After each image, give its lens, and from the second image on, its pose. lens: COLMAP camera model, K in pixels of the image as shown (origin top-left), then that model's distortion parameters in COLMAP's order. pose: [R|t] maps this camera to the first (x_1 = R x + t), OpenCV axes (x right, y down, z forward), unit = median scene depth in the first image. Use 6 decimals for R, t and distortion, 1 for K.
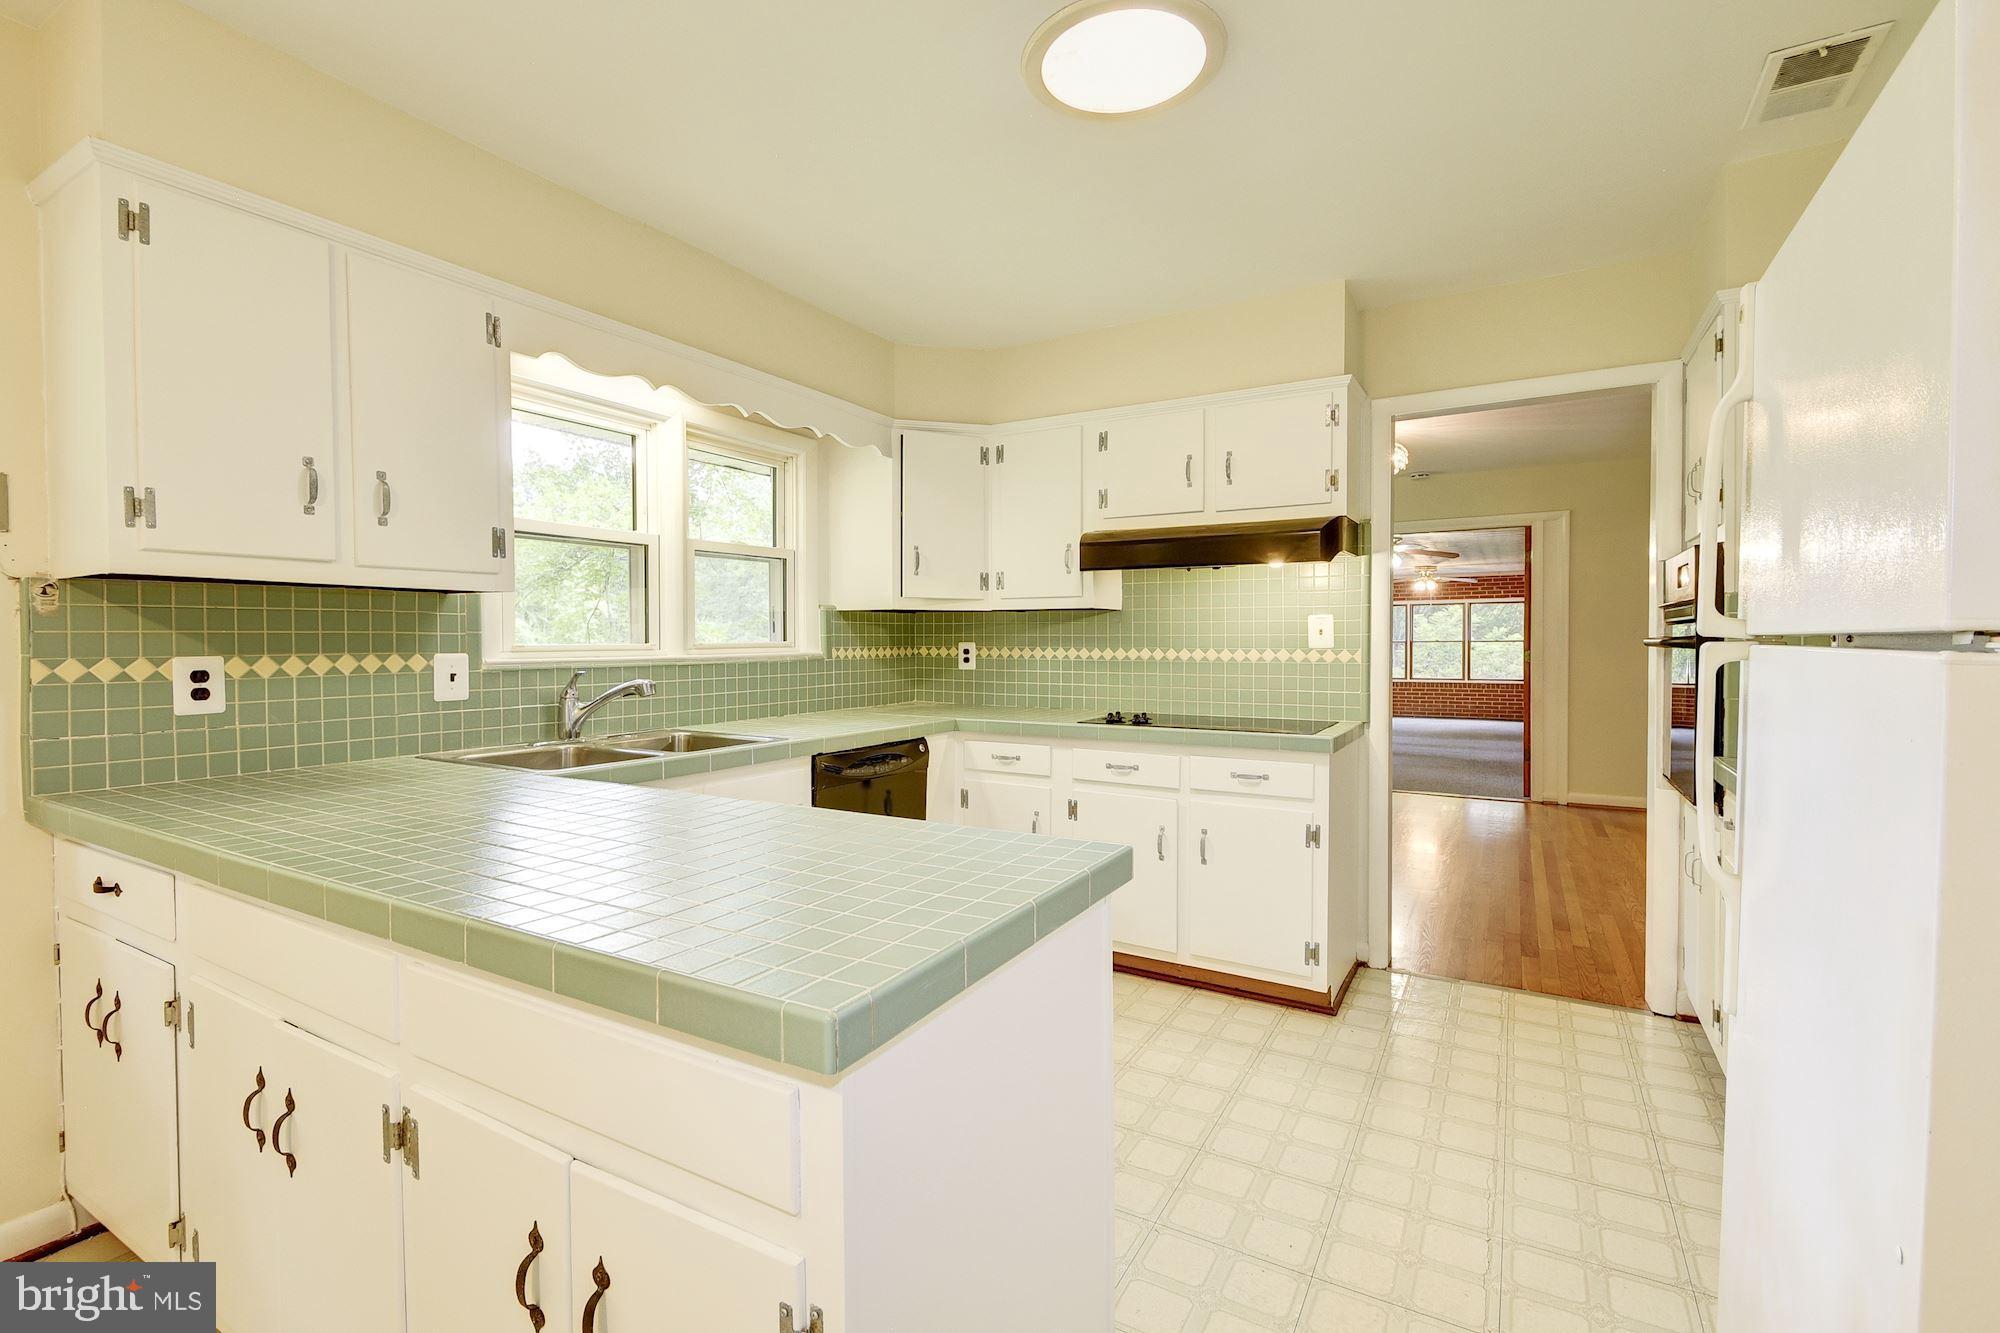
lens RADIAL K [[898.6, 0, 975.9], [0, 898.6, 656.6], [0, 0, 1]] dist [0.019608, -0.014099]
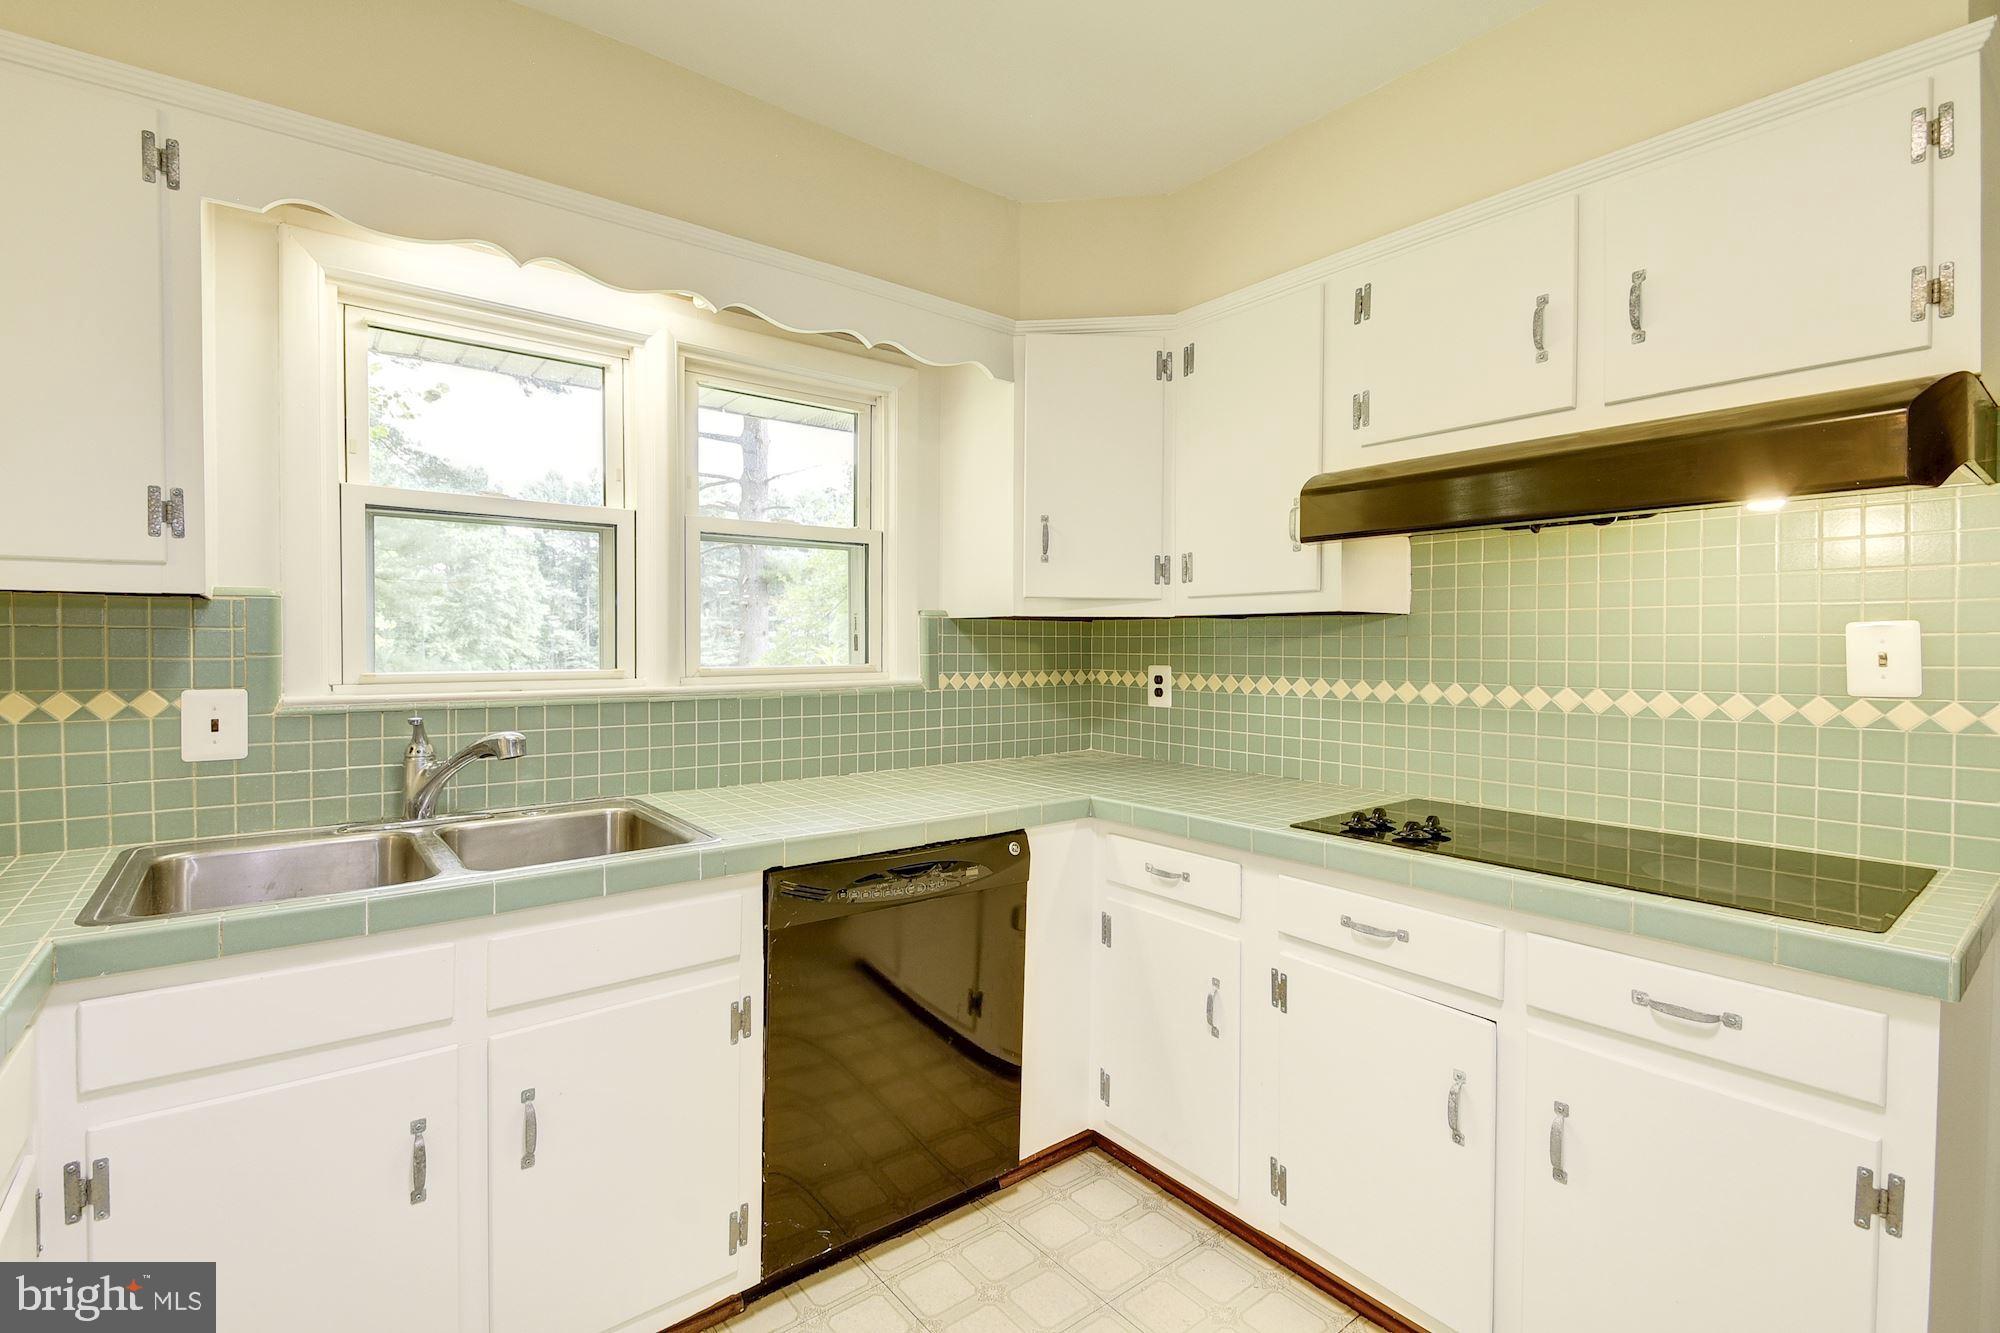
lens RADIAL K [[898.6, 0, 975.9], [0, 898.6, 656.6], [0, 0, 1]] dist [0.019608, -0.014099]
pose [[0.930584, 0.008770, -0.365974, 0.130791], [-0.011223, 0.999927, -0.004576, -0.022163], [0.365907, 0.008365, 0.930614, 0.425608]]
